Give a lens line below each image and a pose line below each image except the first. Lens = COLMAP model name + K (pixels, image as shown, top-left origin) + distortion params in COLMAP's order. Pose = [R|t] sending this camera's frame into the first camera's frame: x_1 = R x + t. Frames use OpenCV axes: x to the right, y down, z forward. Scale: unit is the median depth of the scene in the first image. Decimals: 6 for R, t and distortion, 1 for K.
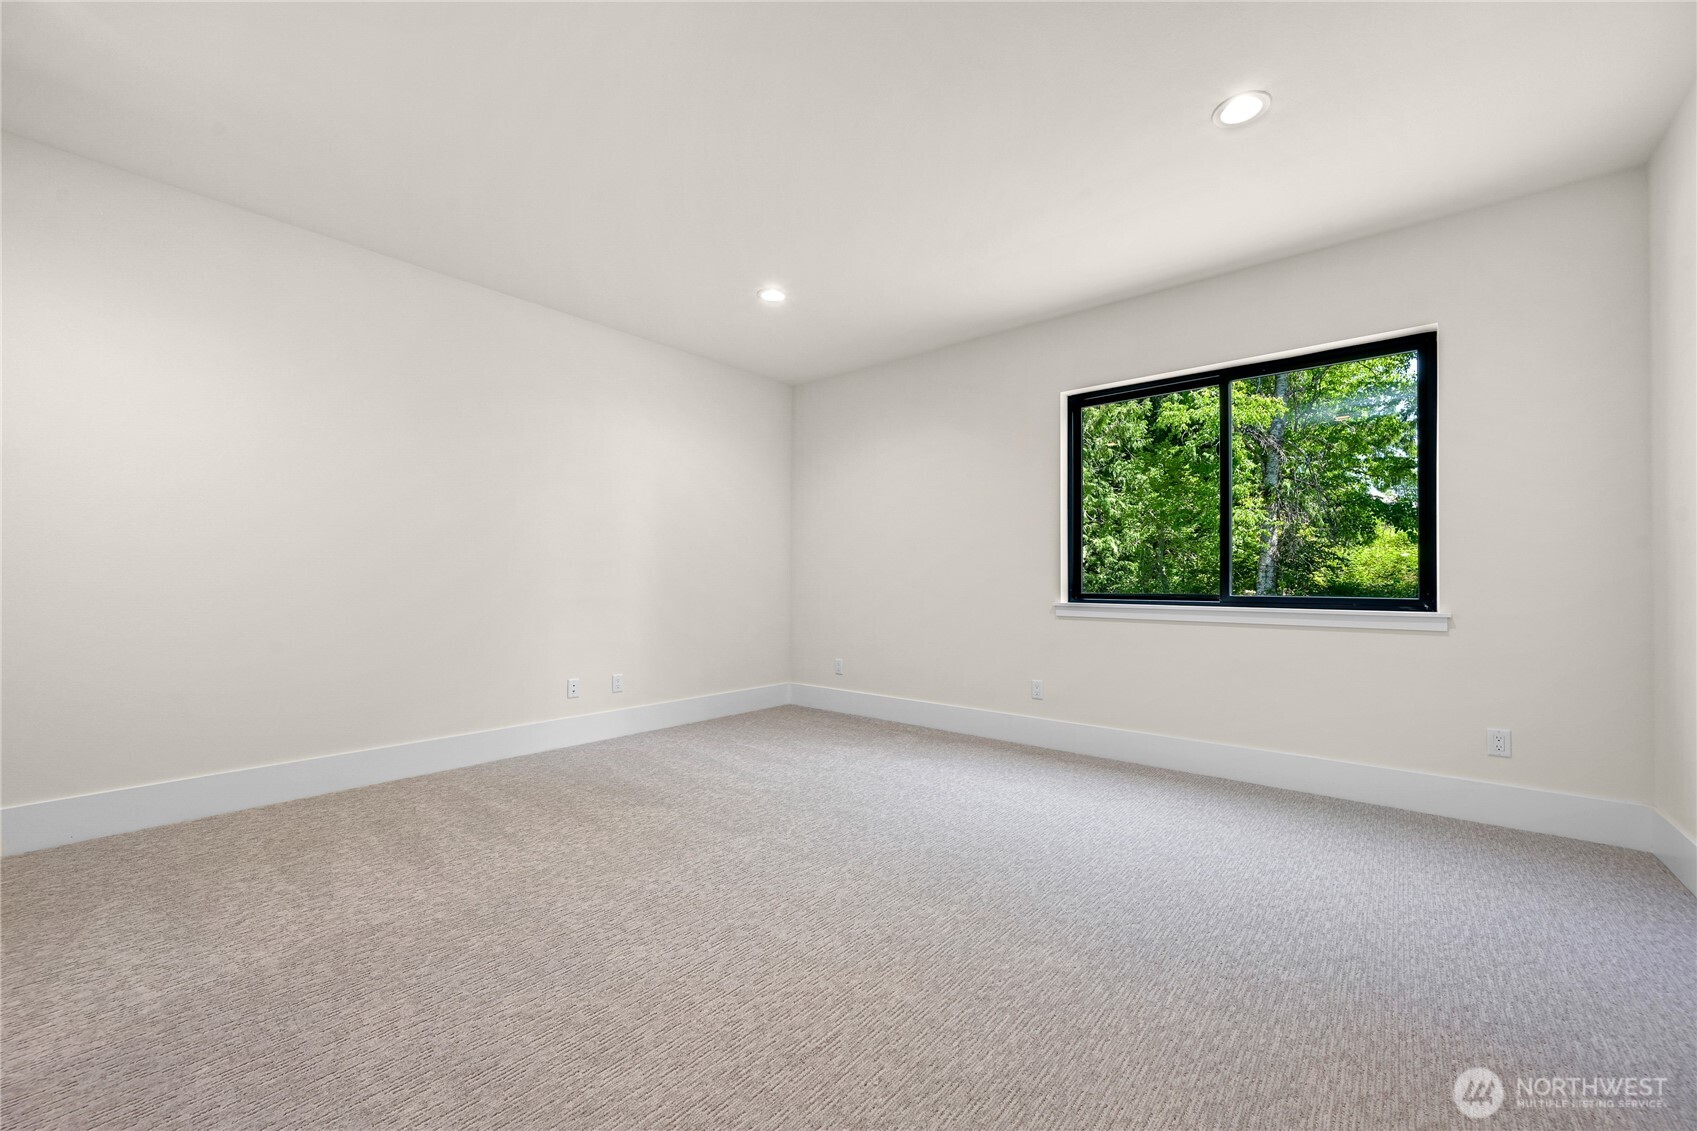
lens RADIAL K [[668.7, 0, 850.0], [0, 668.7, 571.6], [0, 0, 1]] dist [-0.003533, 0.000101]
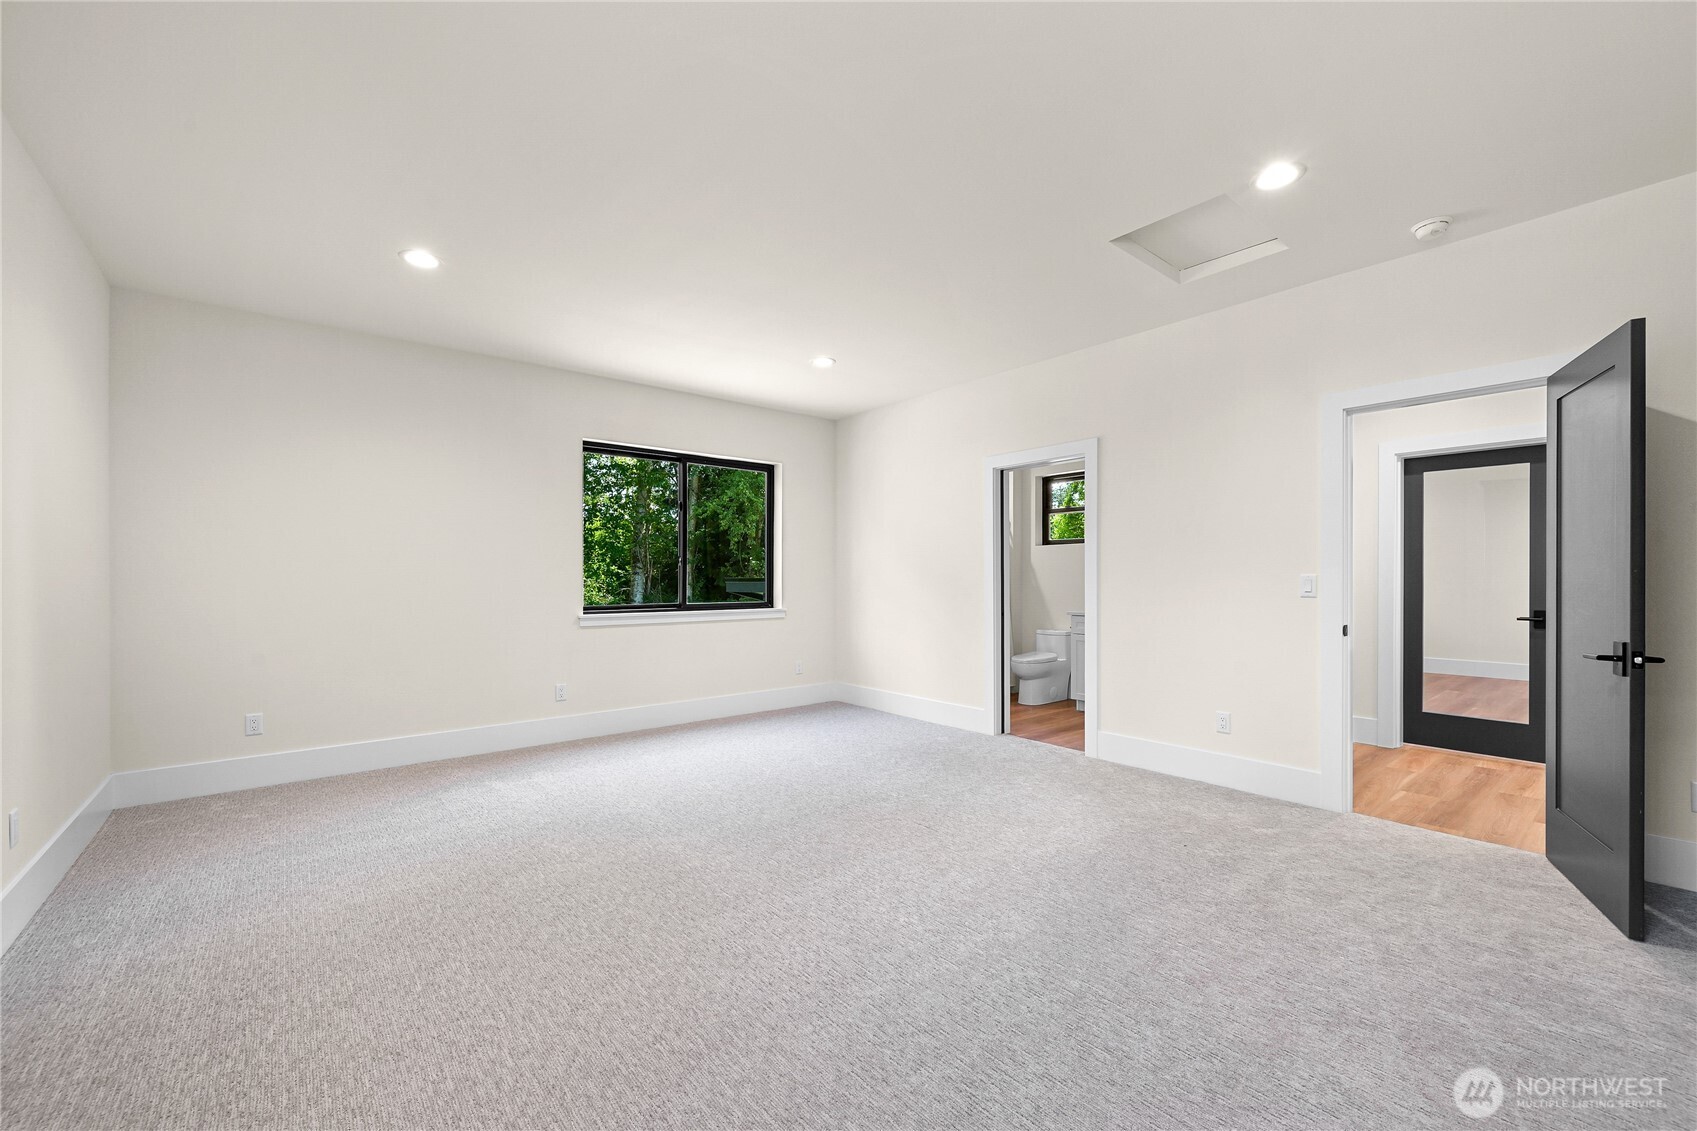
lens RADIAL K [[668.7, 0, 851.2], [0, 668.7, 572.7], [0, 0, 1]] dist [-0.003533, 0.000101]
pose [[0.187189, 0.005533, 0.982308, -0.846873], [-0.006744, 0.999968, -0.004347, -0.030405], [-0.982301, -0.005811, 0.187220, 0.337433]]
